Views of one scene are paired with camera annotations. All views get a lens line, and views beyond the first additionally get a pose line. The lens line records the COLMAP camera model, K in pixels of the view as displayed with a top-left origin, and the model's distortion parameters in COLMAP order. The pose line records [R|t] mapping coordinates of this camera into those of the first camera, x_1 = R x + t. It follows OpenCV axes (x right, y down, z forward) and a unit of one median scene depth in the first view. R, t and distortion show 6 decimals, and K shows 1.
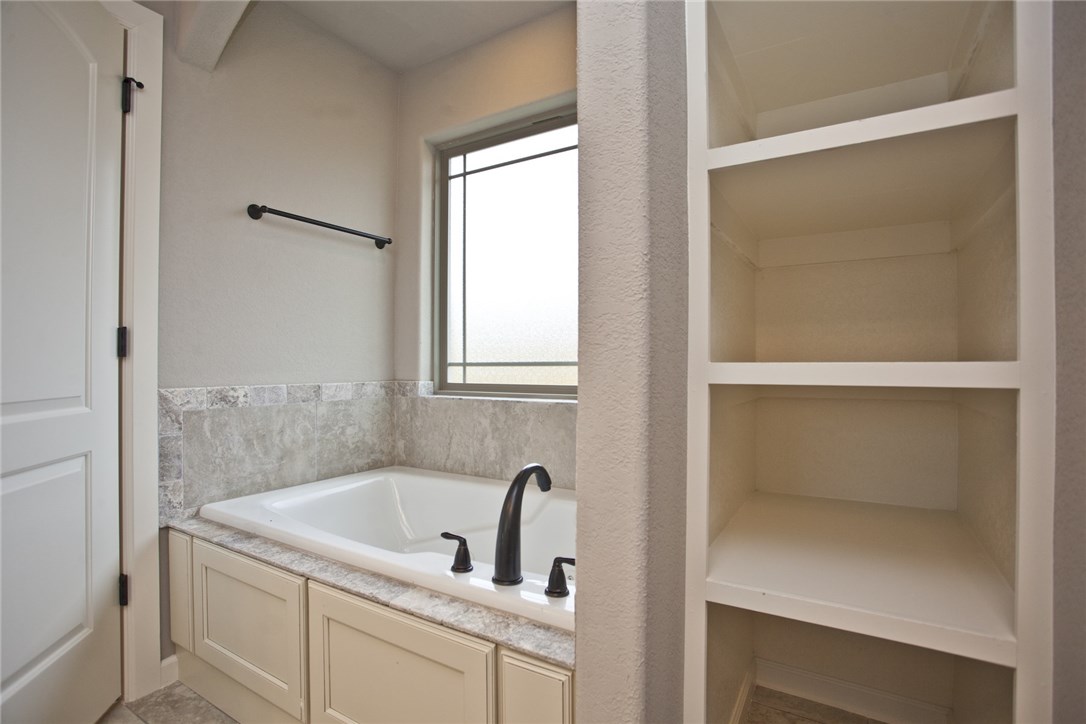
lens RADIAL K [[530.4, 0, 545.4], [0, 530.4, 362.4], [0, 0, 1]] dist [-0.082423, 0.038836]
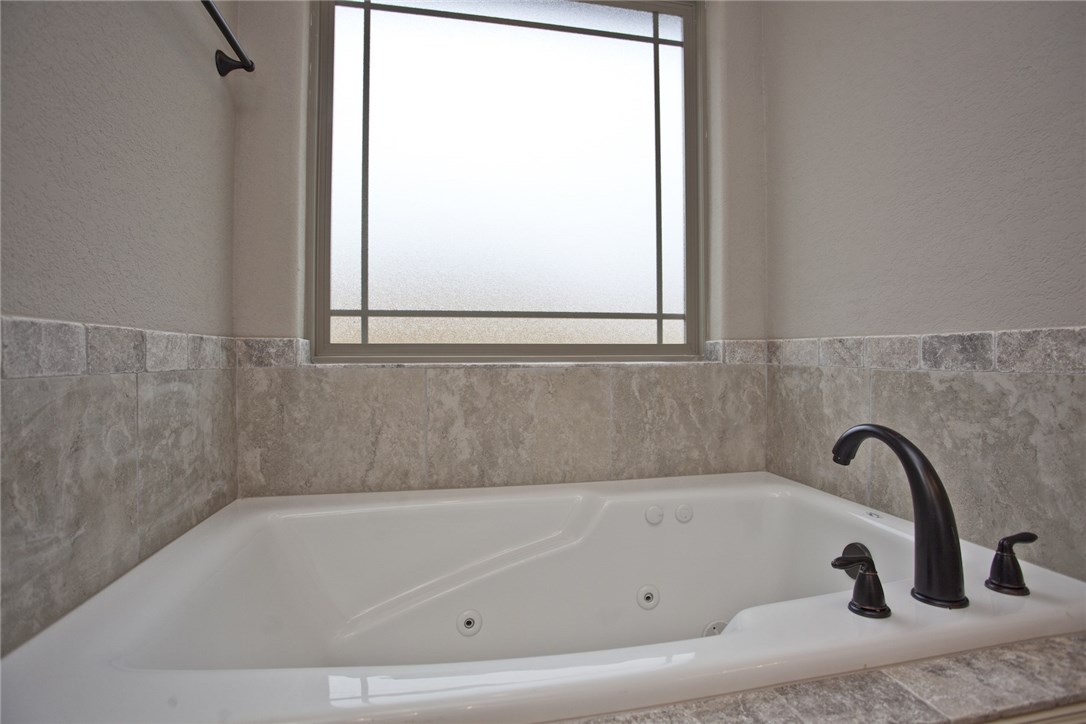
lens RADIAL K [[530.4, 0, 545.4], [0, 530.4, 362.4], [0, 0, 1]] dist [-0.082423, 0.038836]
pose [[0.729053, -0.005253, 0.684437, -0.534026], [-0.002348, 0.999945, 0.010175, 0.069518], [-0.684453, -0.009025, 0.729001, 0.534980]]
